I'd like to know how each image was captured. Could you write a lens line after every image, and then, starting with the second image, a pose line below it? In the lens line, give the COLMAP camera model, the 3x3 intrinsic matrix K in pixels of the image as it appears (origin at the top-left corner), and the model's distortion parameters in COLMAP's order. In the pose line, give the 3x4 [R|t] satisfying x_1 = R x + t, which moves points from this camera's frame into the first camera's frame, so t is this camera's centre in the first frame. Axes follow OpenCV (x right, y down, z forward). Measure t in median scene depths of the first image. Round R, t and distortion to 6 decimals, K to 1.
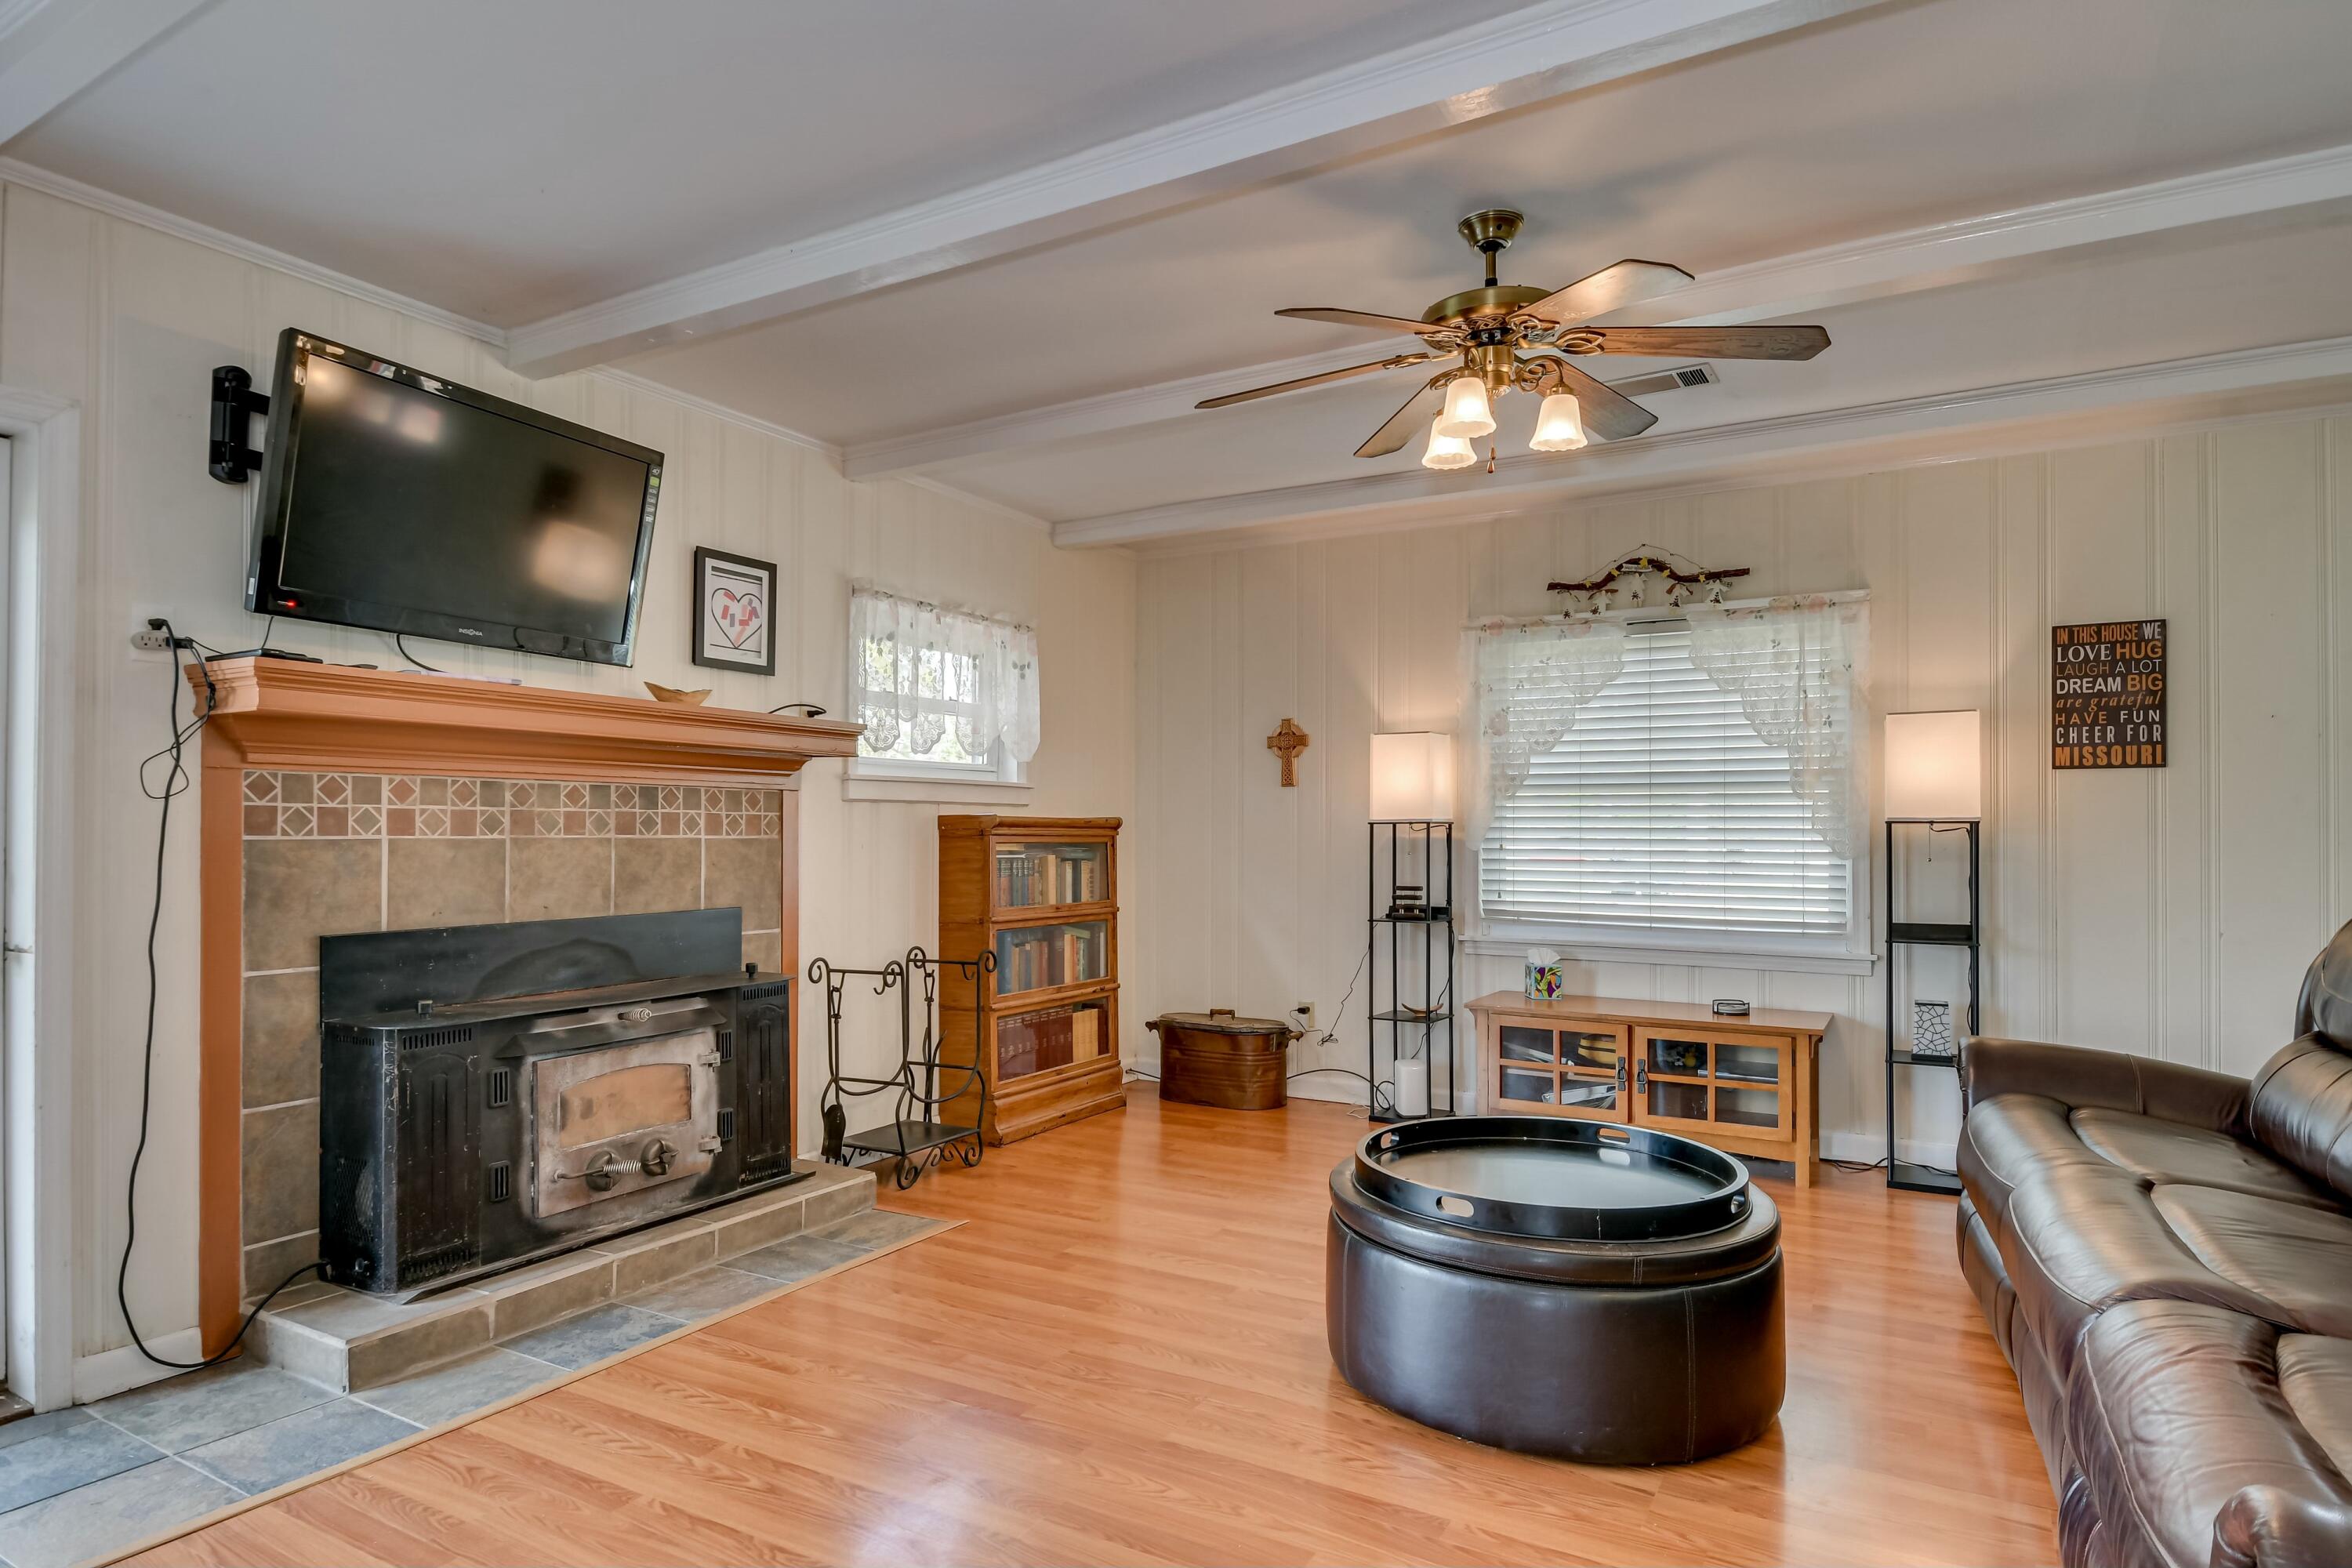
lens RADIAL K [[1253.4, 0, 1229.1], [0, 1253.4, 827.9], [0, 0, 1]] dist [0.026979, -0.001443]
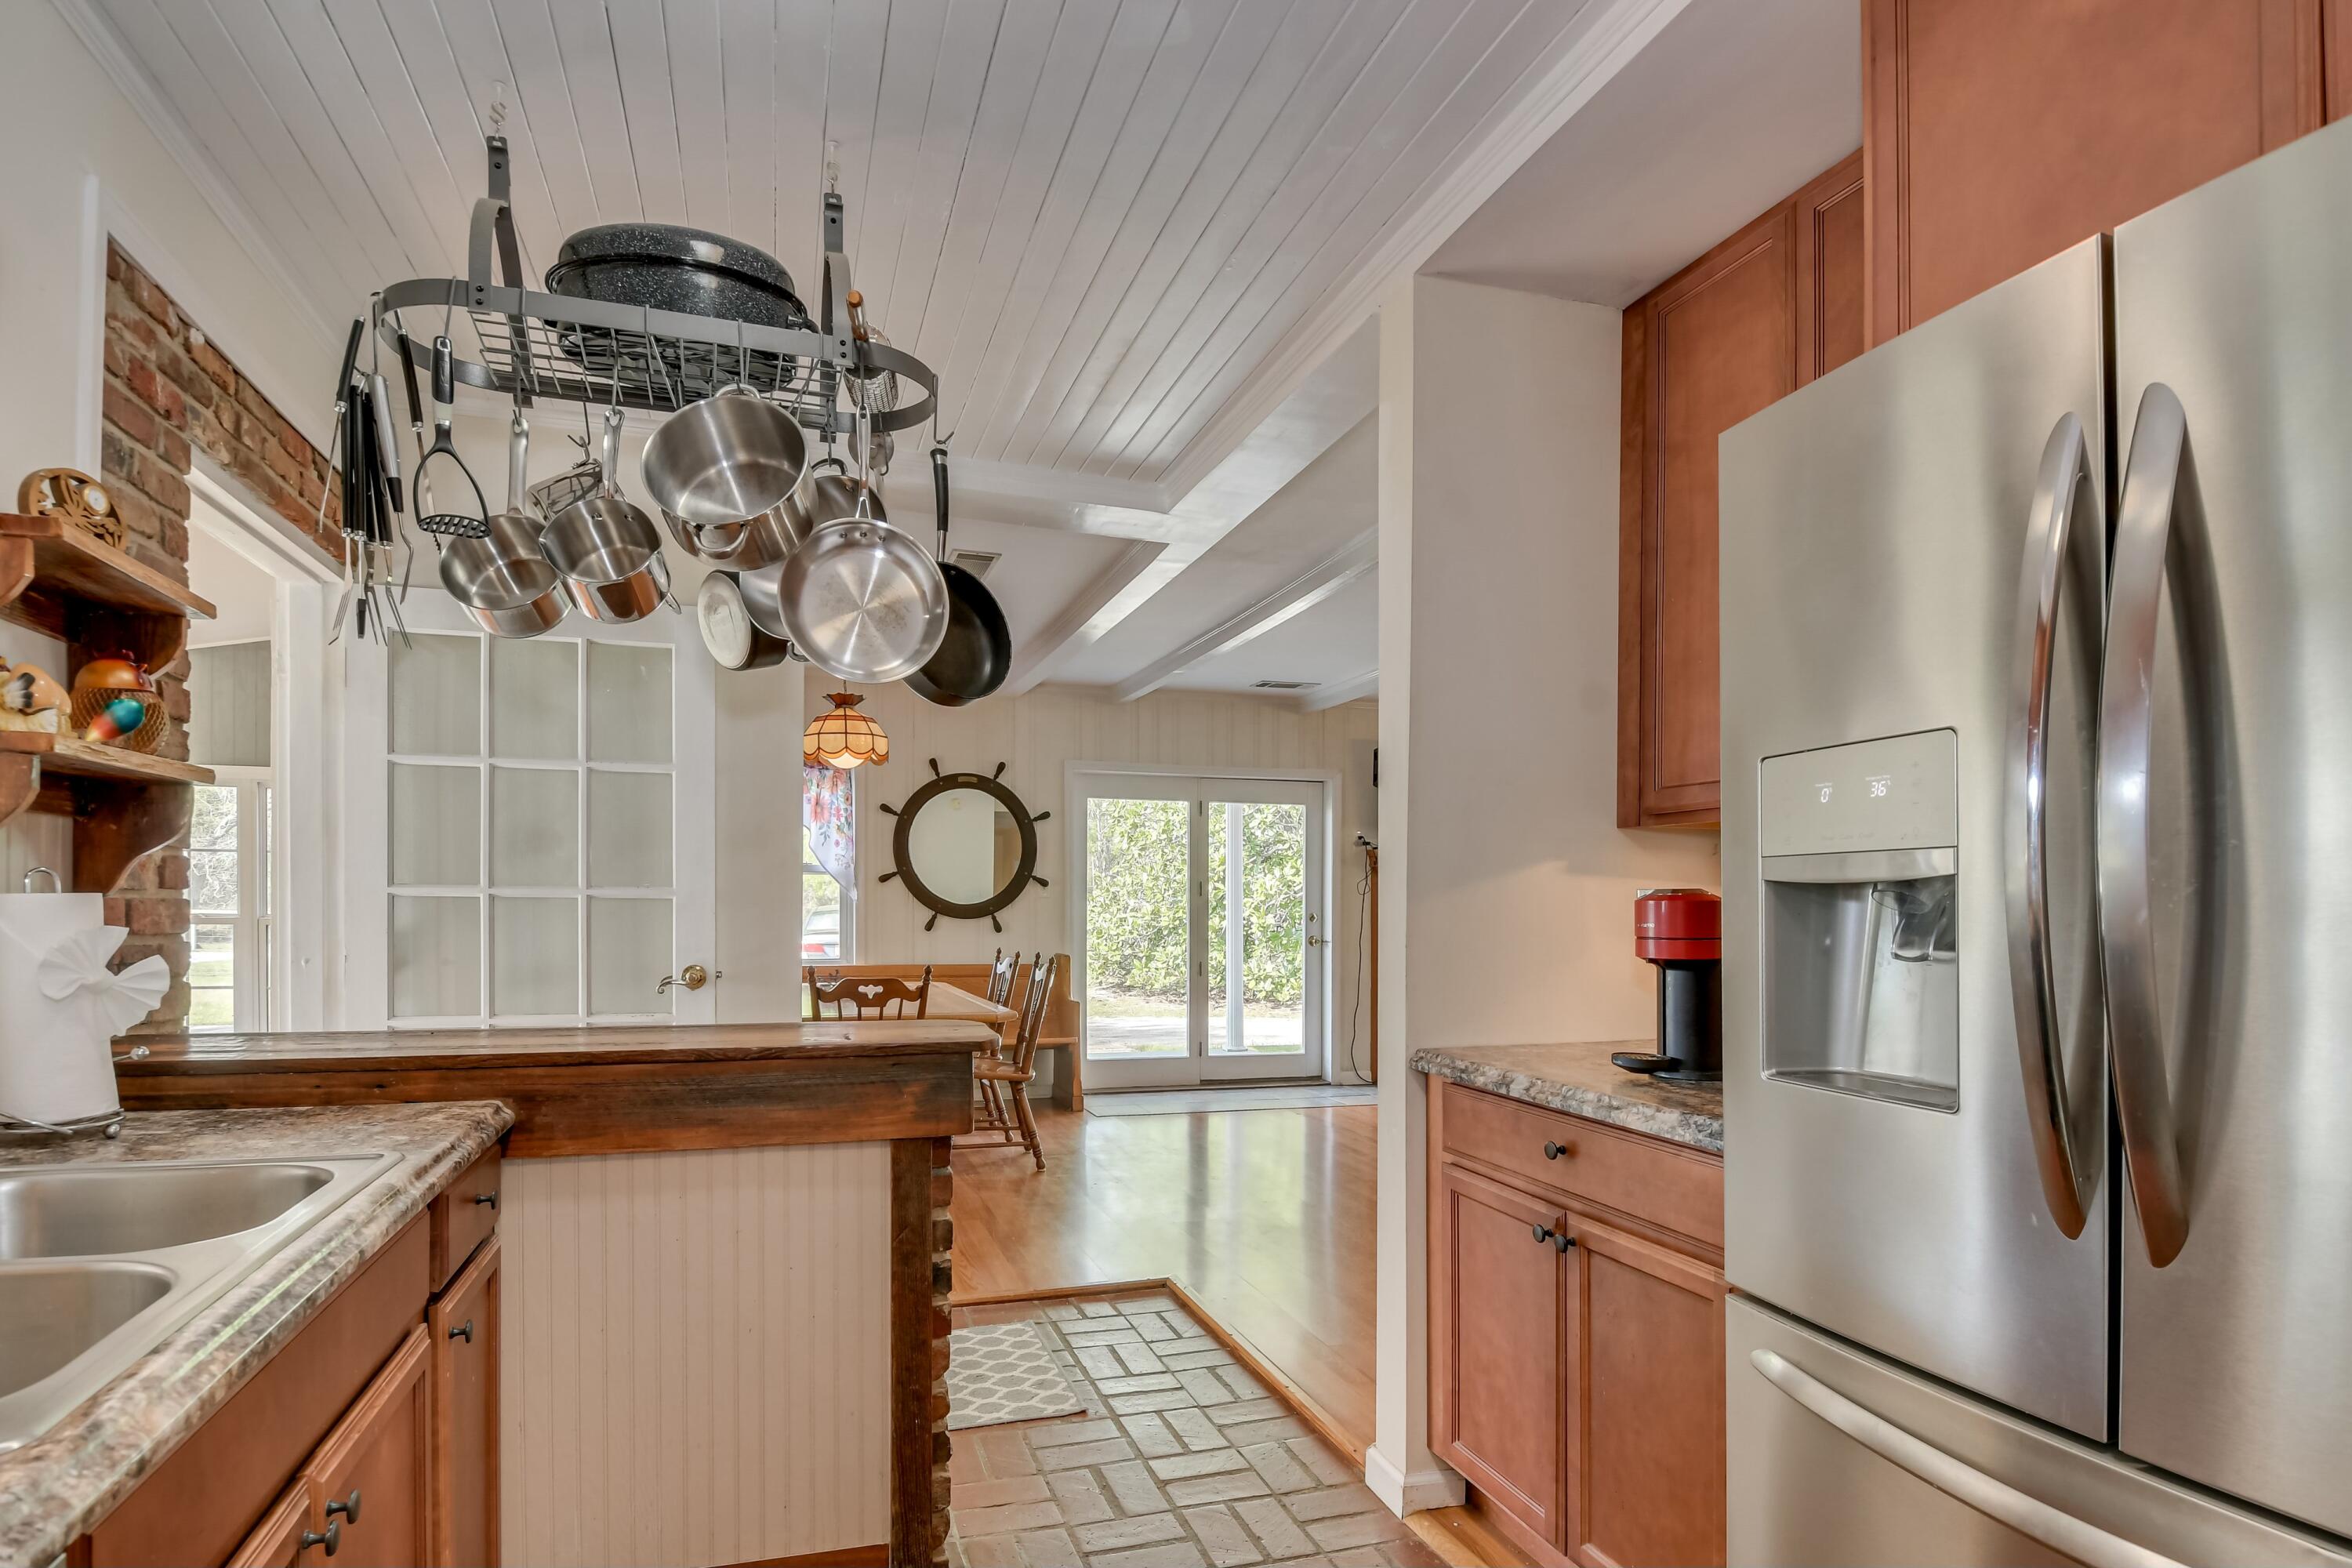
lens RADIAL K [[1145.9, 0, 1096.1], [0, 1145.9, 900.0], [0, 0, 1]] dist [-0.003936, -0.003676]
pose [[0.702709, -0.002436, -0.711473, 0.399230], [0.001405, 0.999997, -0.002037, -0.002116], [0.711476, 0.000432, 0.702710, -0.820901]]
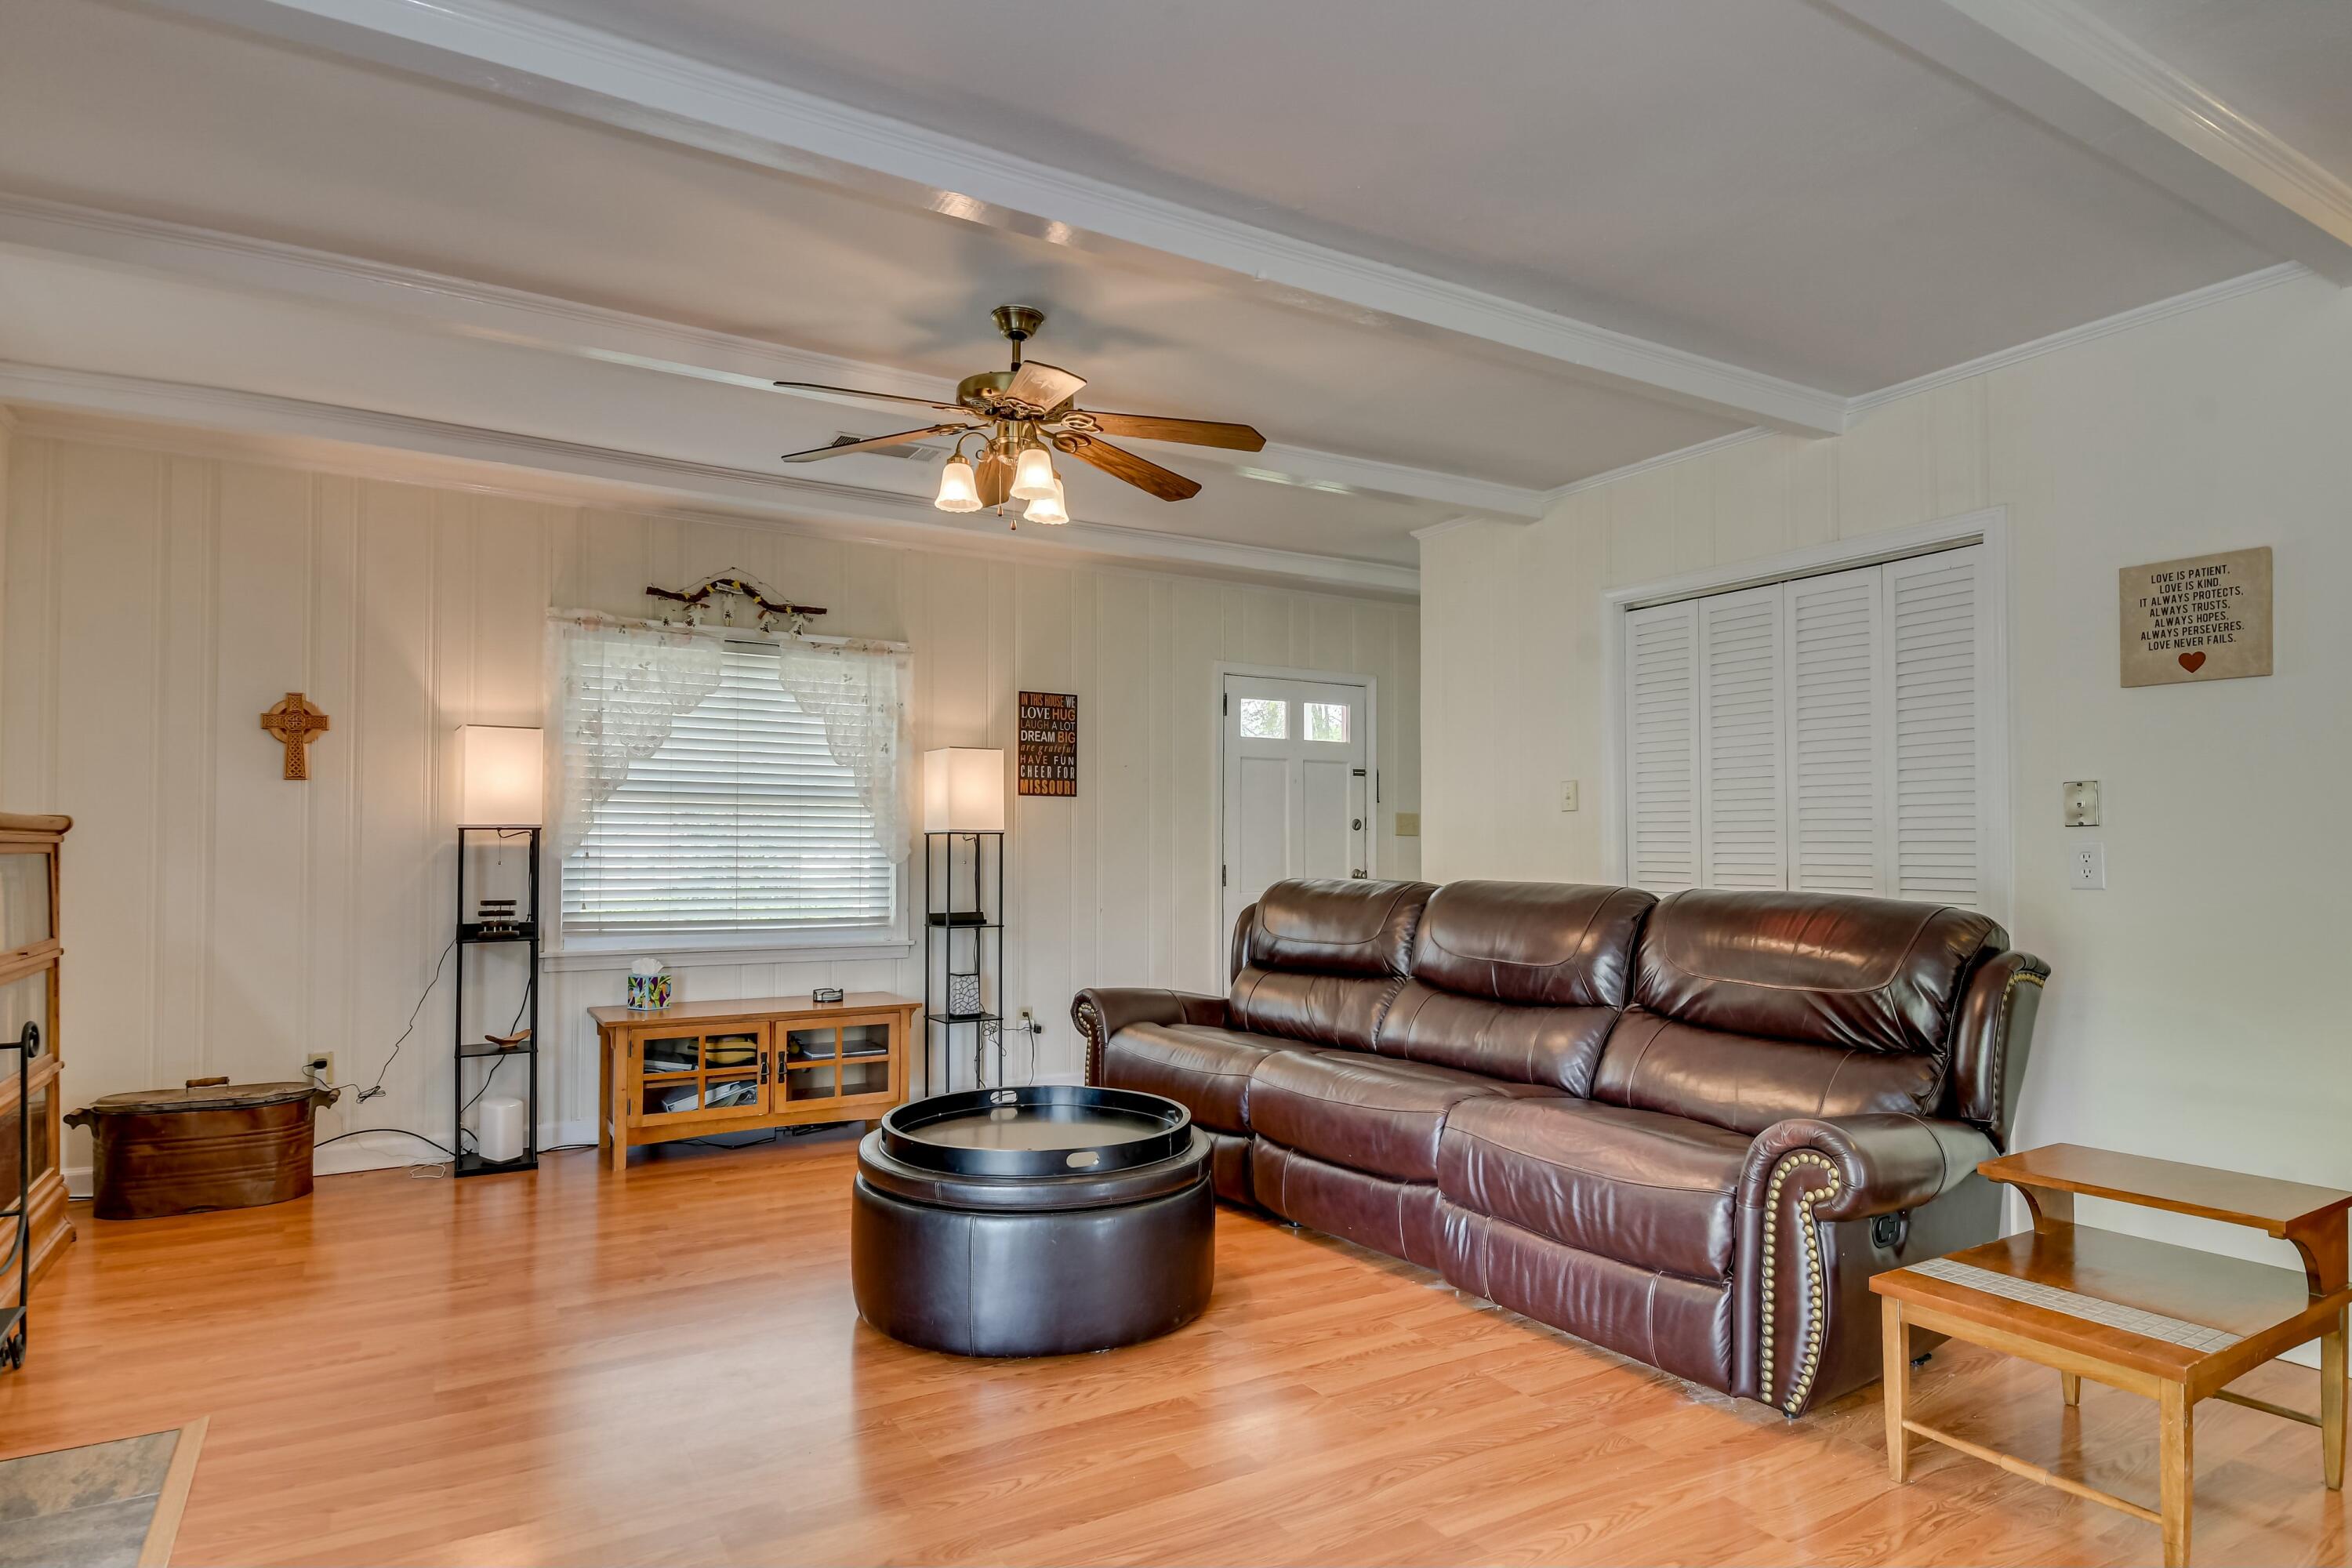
lens RADIAL K [[1253.4, 0, 1107.1], [0, 1253.4, 827.7], [0, 0, 1]] dist [0.026979, -0.001443]
pose [[0.537338, 0.011187, 0.843293, -0.442641], [-0.007537, 0.999936, -0.008463, -0.000452], [-0.843333, -0.001809, 0.537388, 0.191766]]
